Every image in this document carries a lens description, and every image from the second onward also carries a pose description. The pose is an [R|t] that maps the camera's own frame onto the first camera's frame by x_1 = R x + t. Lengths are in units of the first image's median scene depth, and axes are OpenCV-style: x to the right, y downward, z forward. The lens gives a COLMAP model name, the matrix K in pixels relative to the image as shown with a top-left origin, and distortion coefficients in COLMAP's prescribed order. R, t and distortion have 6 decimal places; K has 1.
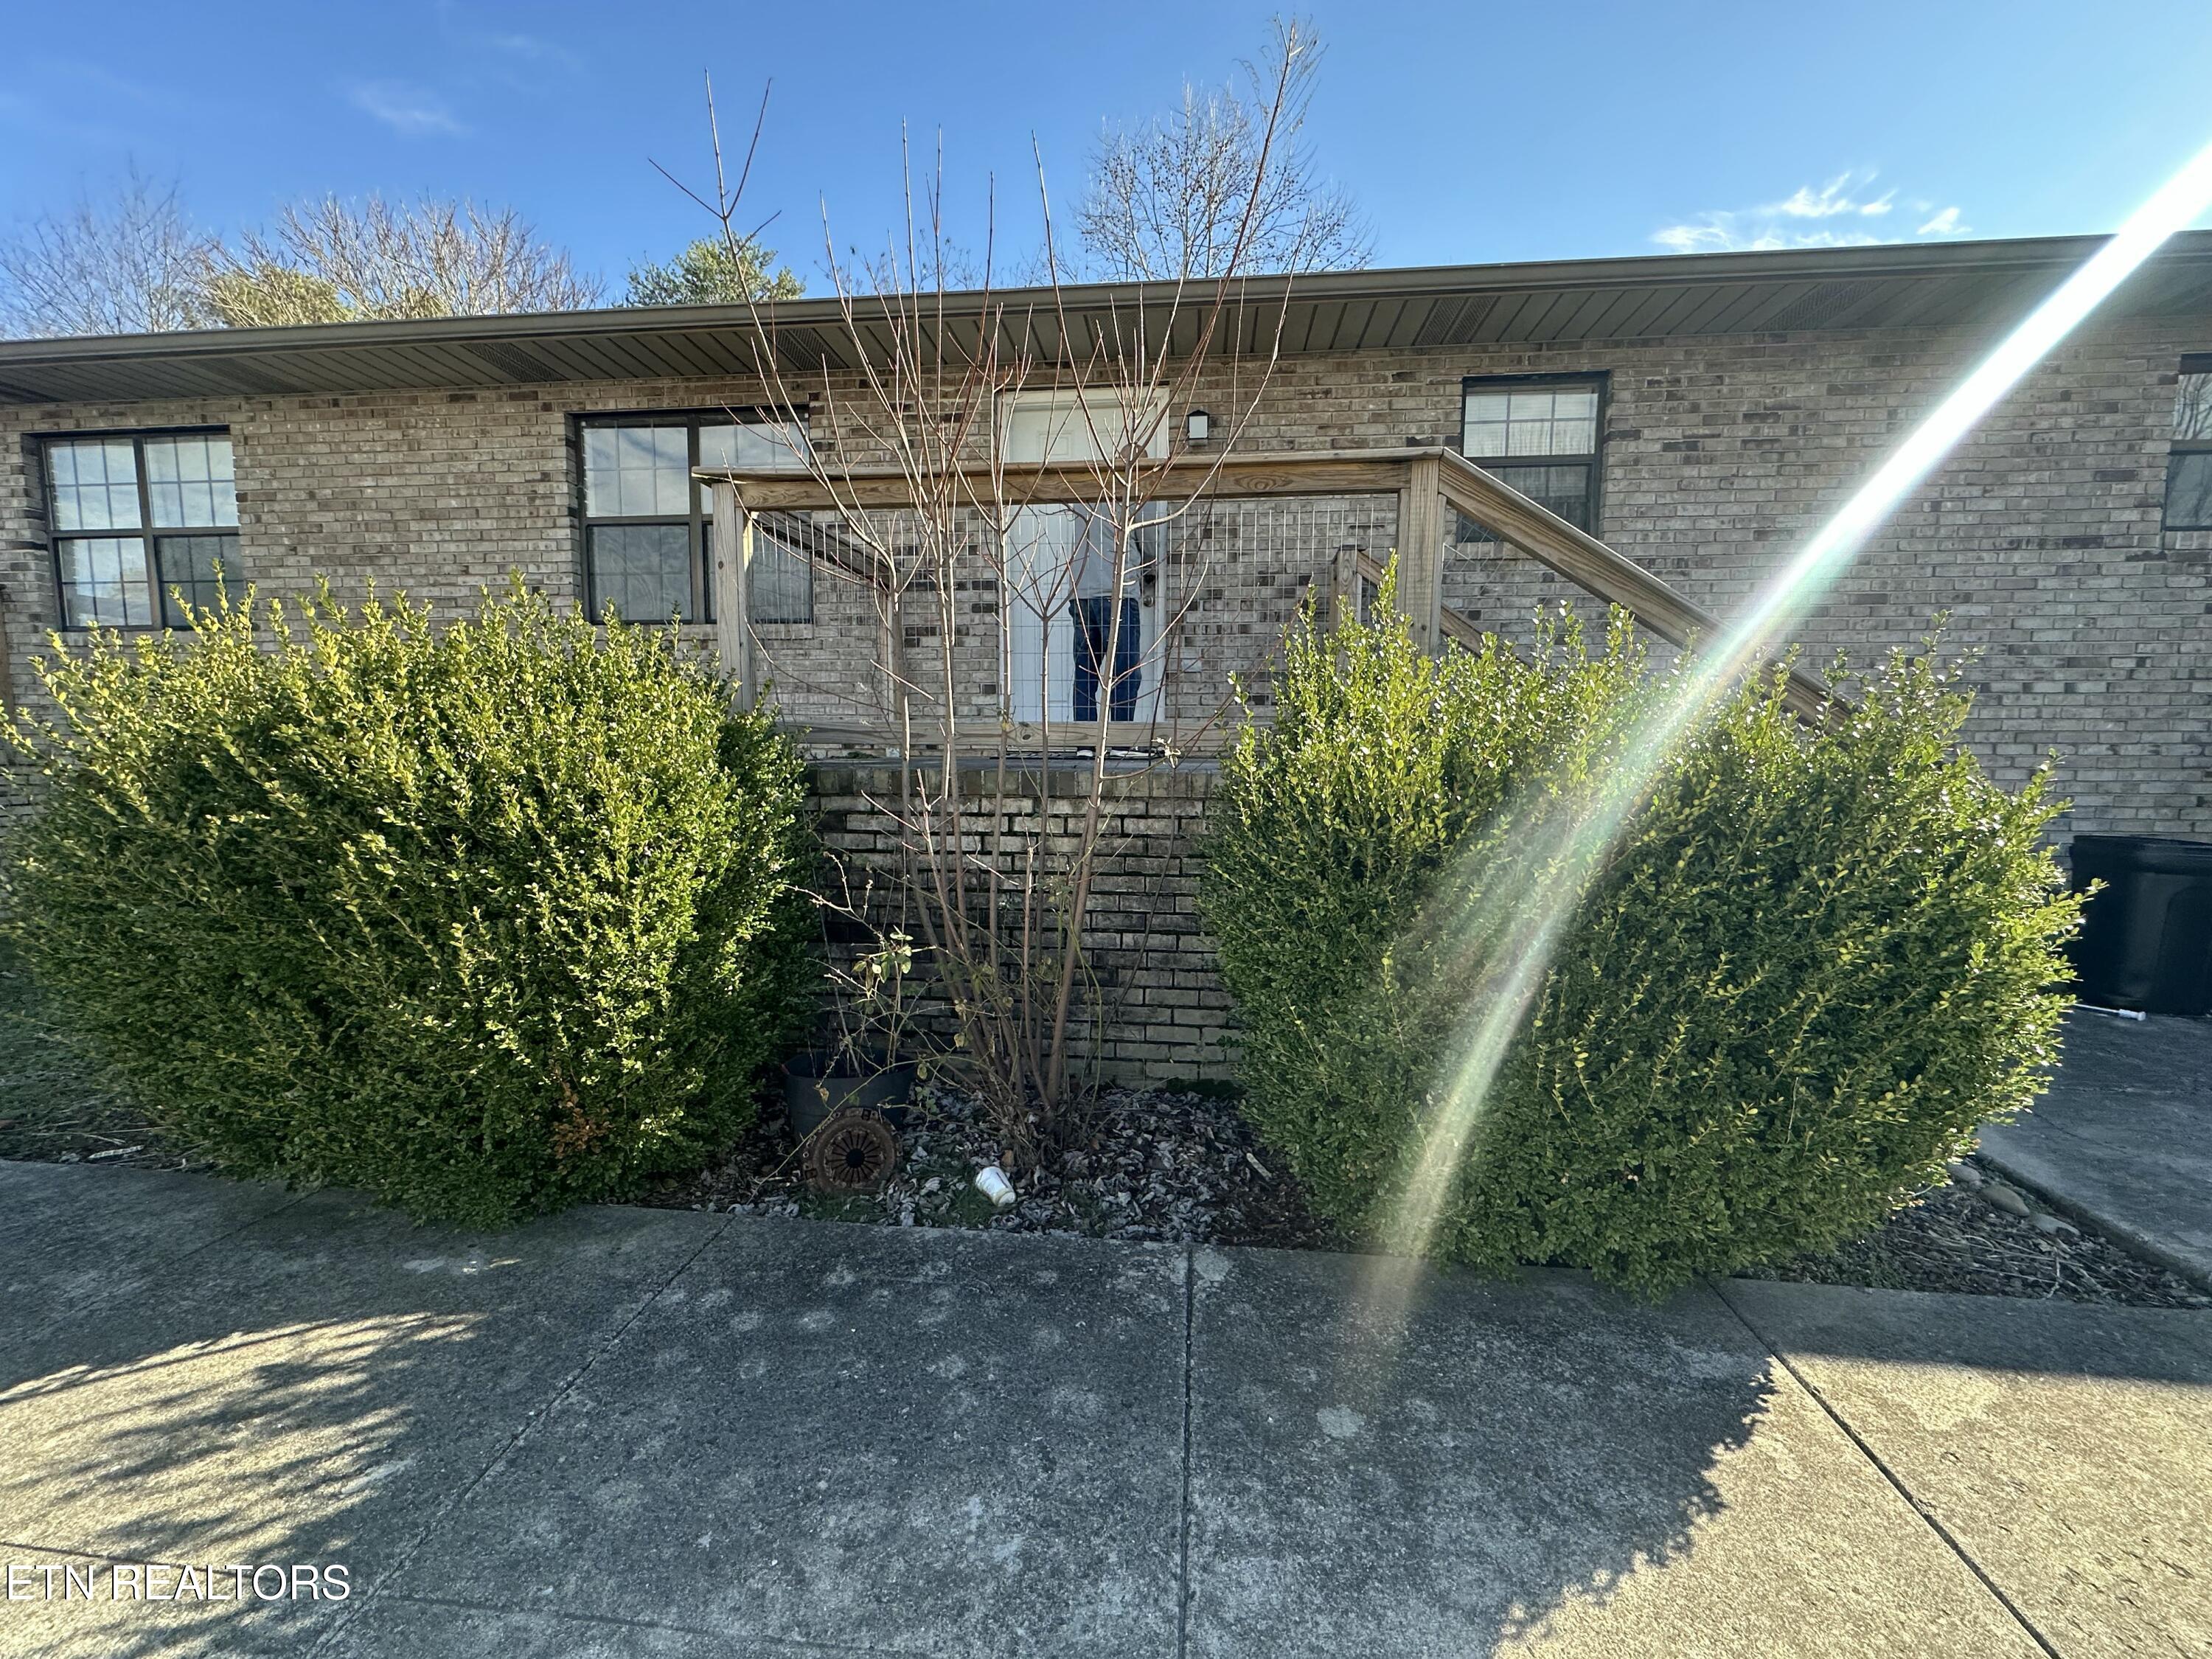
lens RADIAL K [[881.1, 0, 1110.0], [0, 881.1, 832.9], [0, 0, 1]] dist [-0.002218, 0.000191]
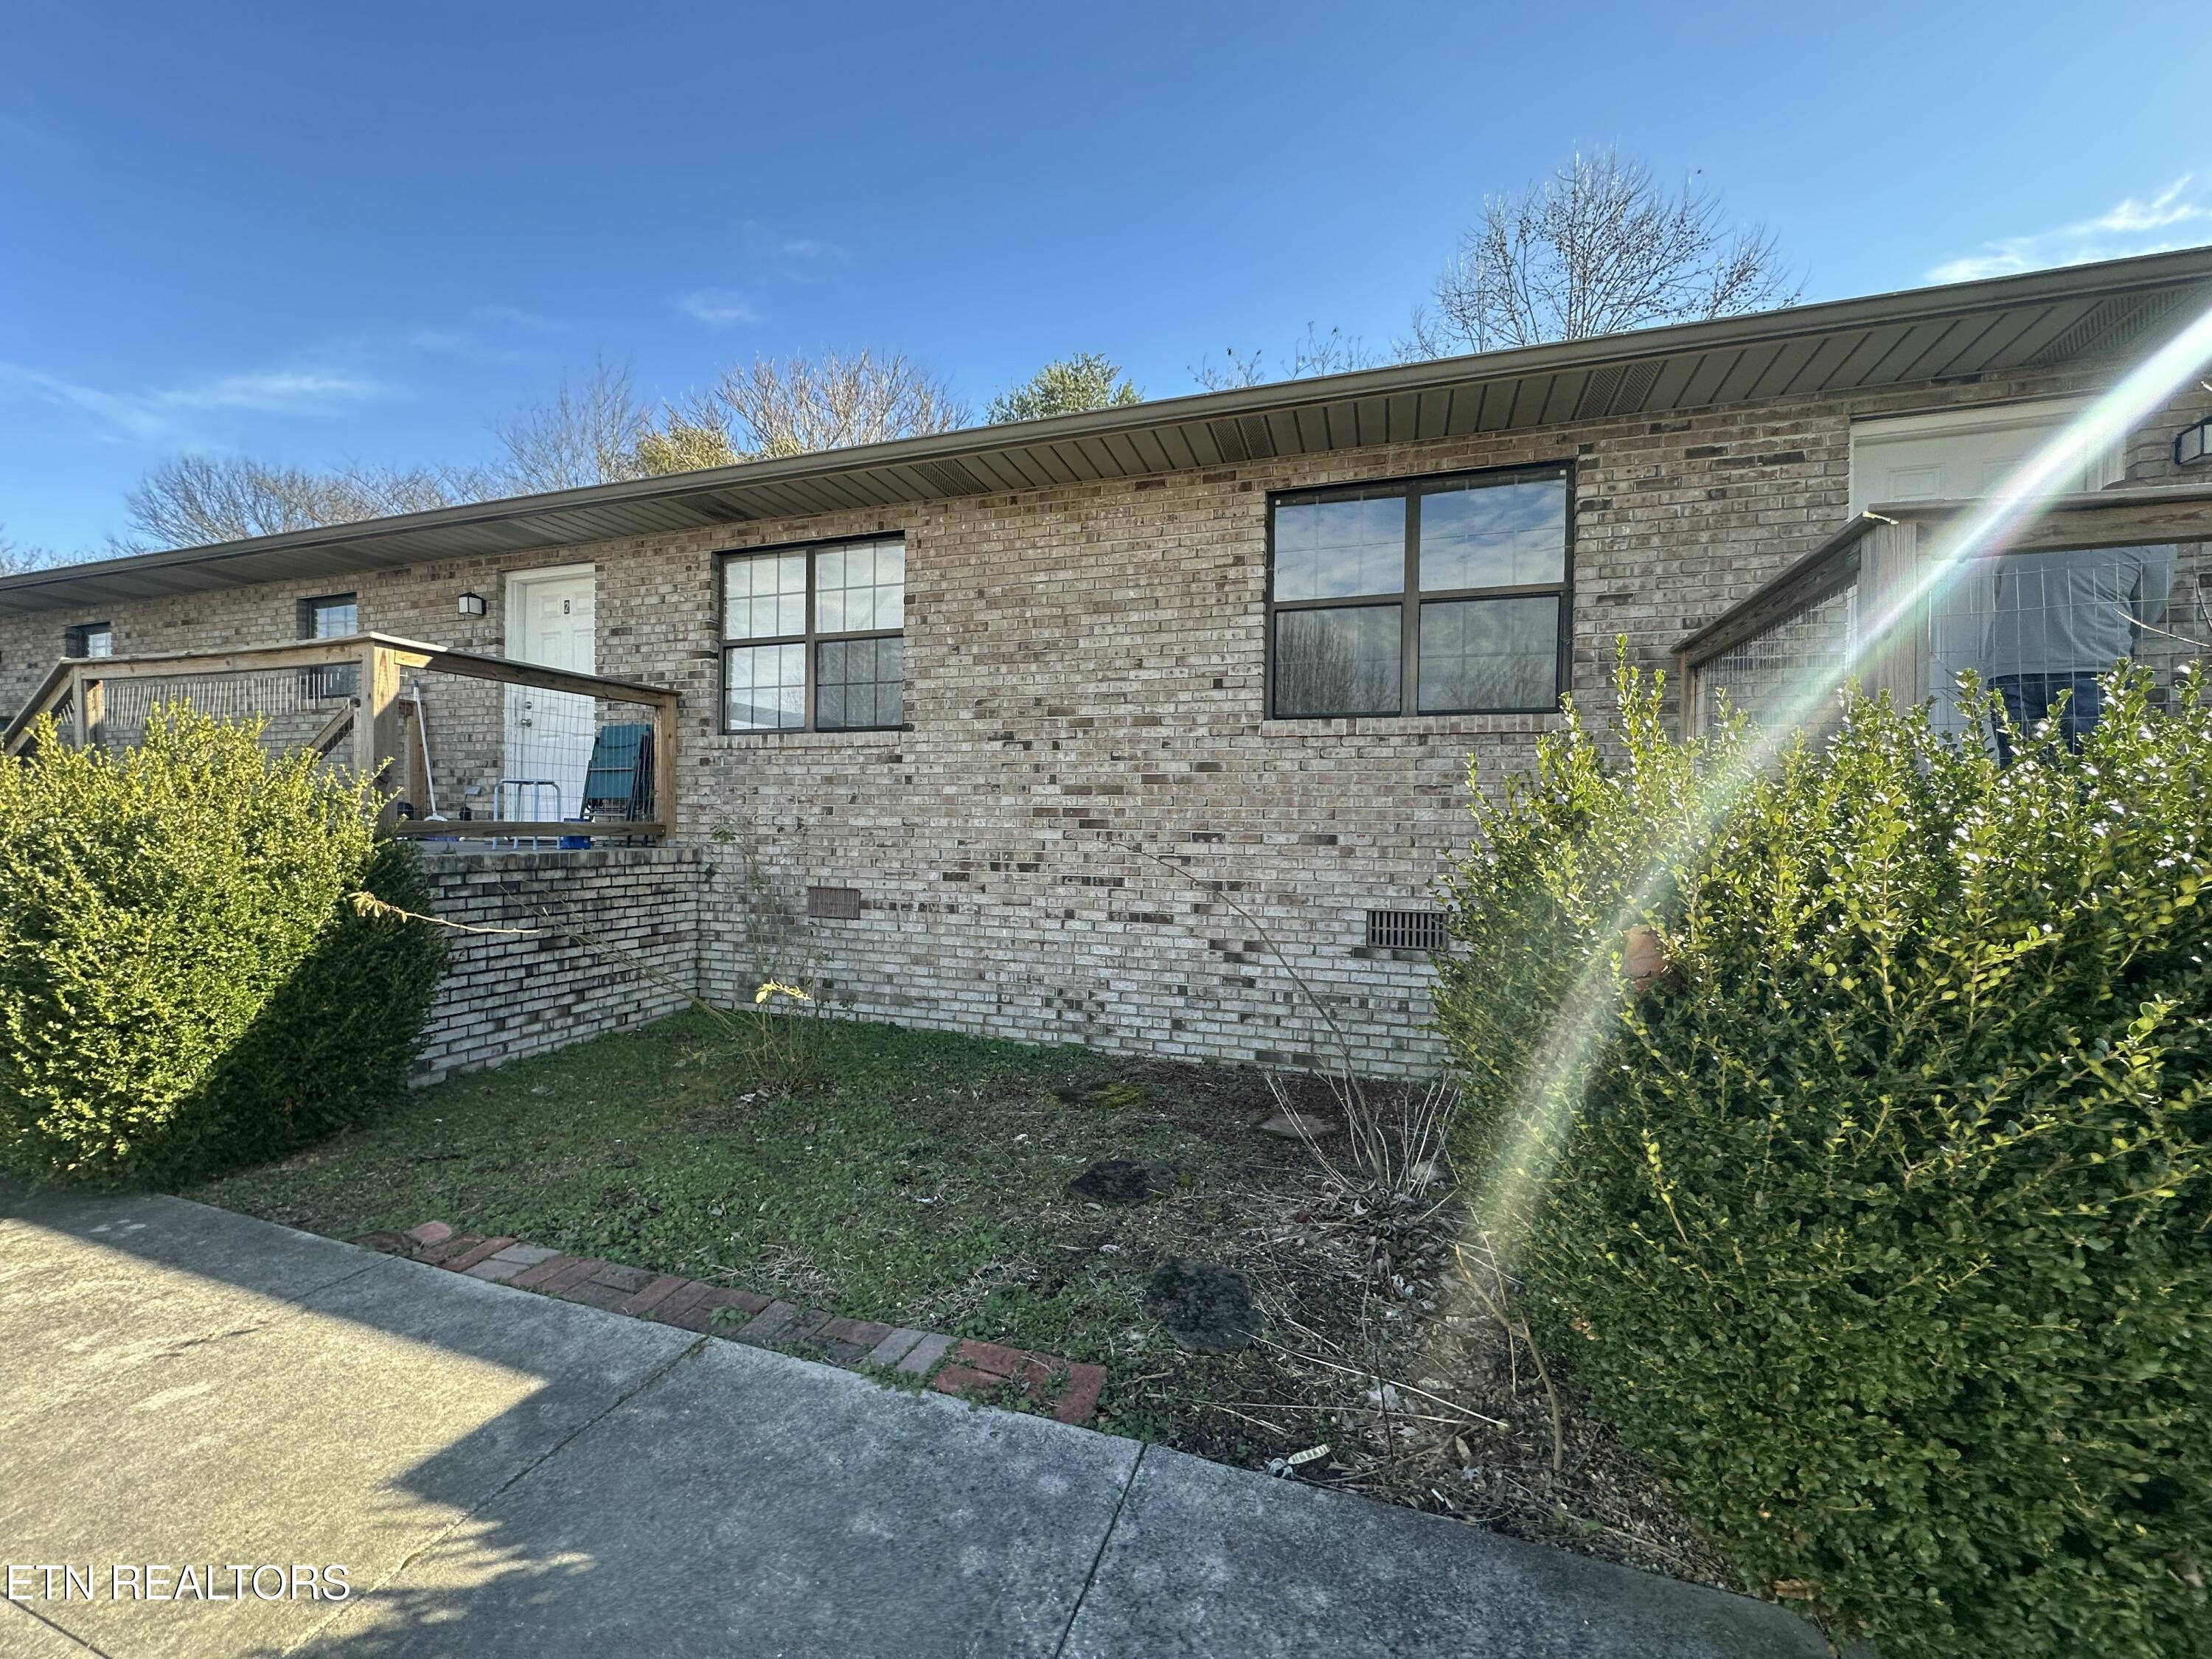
lens RADIAL K [[881.1, 0, 1102.4], [0, 881.1, 830.0], [0, 0, 1]] dist [-0.002218, 0.000191]
pose [[0.974823, 0.009926, -0.222759, -0.557229], [-0.032039, 0.994878, -0.095876, -0.034300], [0.220666, 0.100599, 0.970148, 0.109189]]
